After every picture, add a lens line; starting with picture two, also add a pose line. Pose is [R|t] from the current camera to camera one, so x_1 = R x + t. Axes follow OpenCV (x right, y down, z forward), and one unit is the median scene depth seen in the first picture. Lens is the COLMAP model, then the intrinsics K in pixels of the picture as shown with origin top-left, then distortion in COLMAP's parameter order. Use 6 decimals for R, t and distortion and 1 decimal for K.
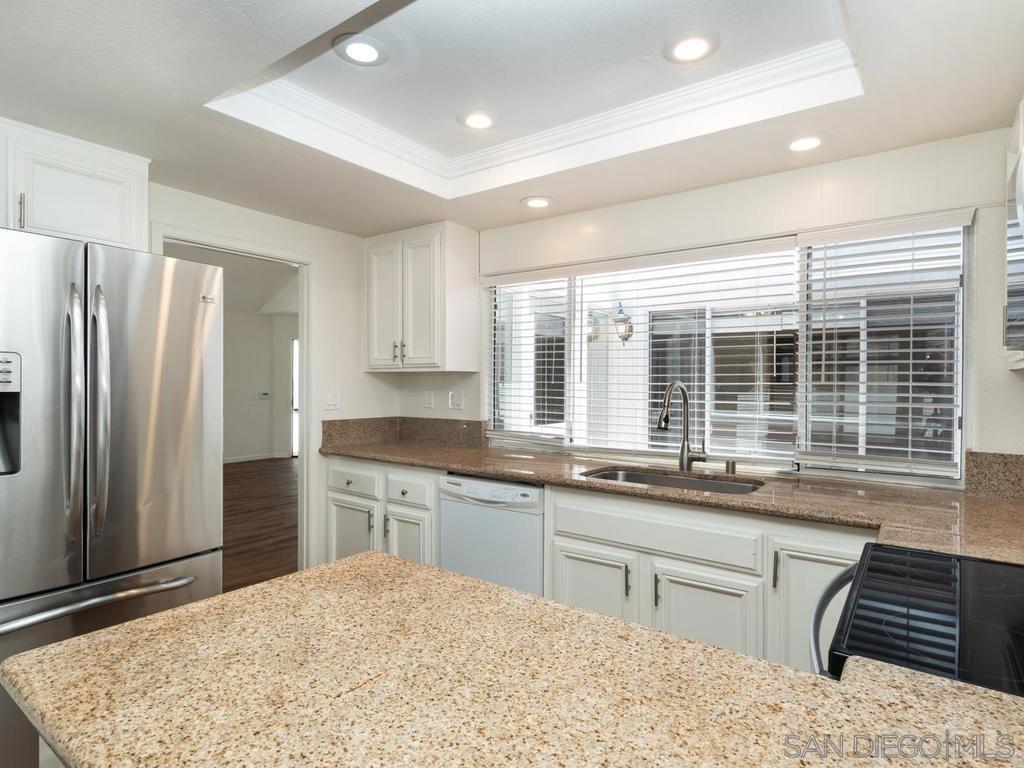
lens RADIAL K [[558.6, 0, 513.3], [0, 558.6, 385.6], [0, 0, 1]] dist [0.007248, -0.000850]
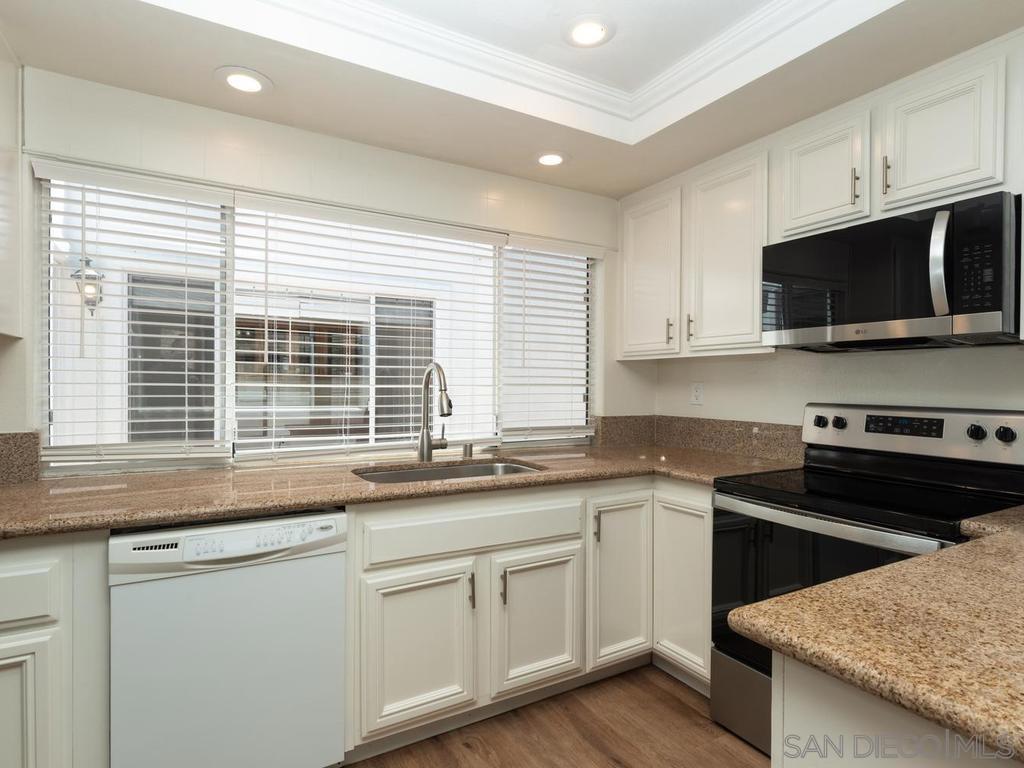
lens RADIAL K [[558.6, 0, 513.7], [0, 558.6, 383.1], [0, 0, 1]] dist [0.007248, -0.000850]
pose [[0.393922, -0.001266, 0.919143, -0.484057], [-0.003060, 0.999992, 0.002689, 0.022064], [-0.919139, -0.003872, 0.393915, 0.518133]]
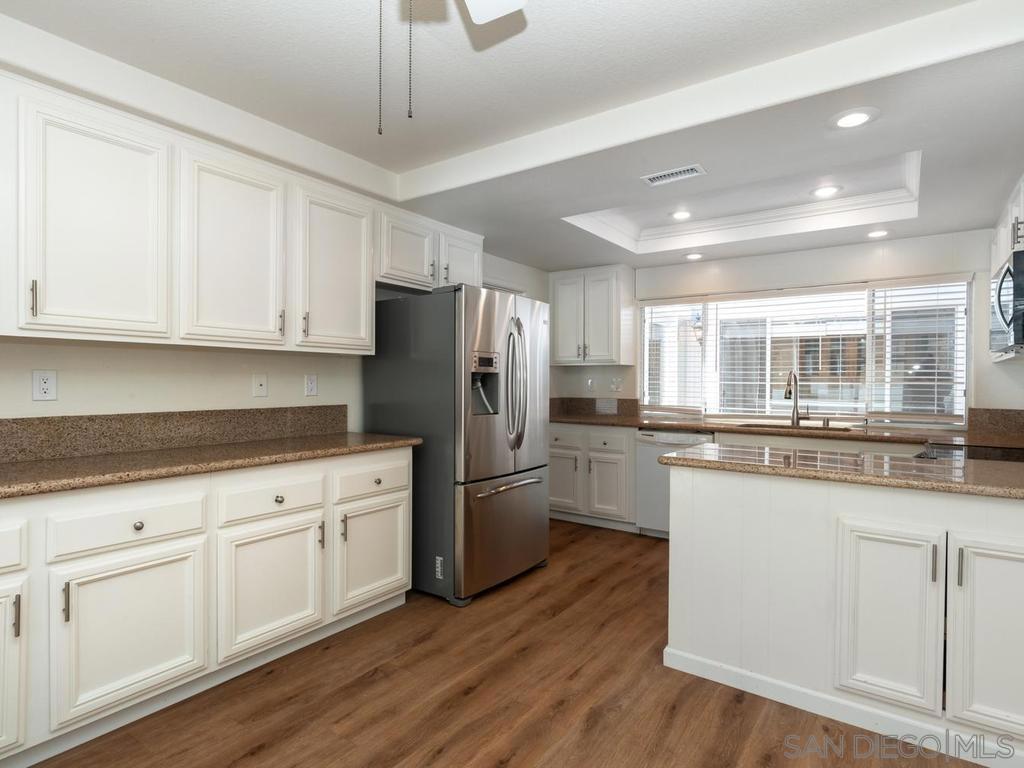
lens RADIAL K [[558.6, 0, 515.4], [0, 558.6, 385.8], [0, 0, 1]] dist [0.007248, -0.000850]
pose [[0.999842, 0.001474, 0.017726, -0.542561], [-0.001581, 0.999980, 0.006046, 0.028026], [-0.017717, -0.006074, 0.999825, -0.619140]]
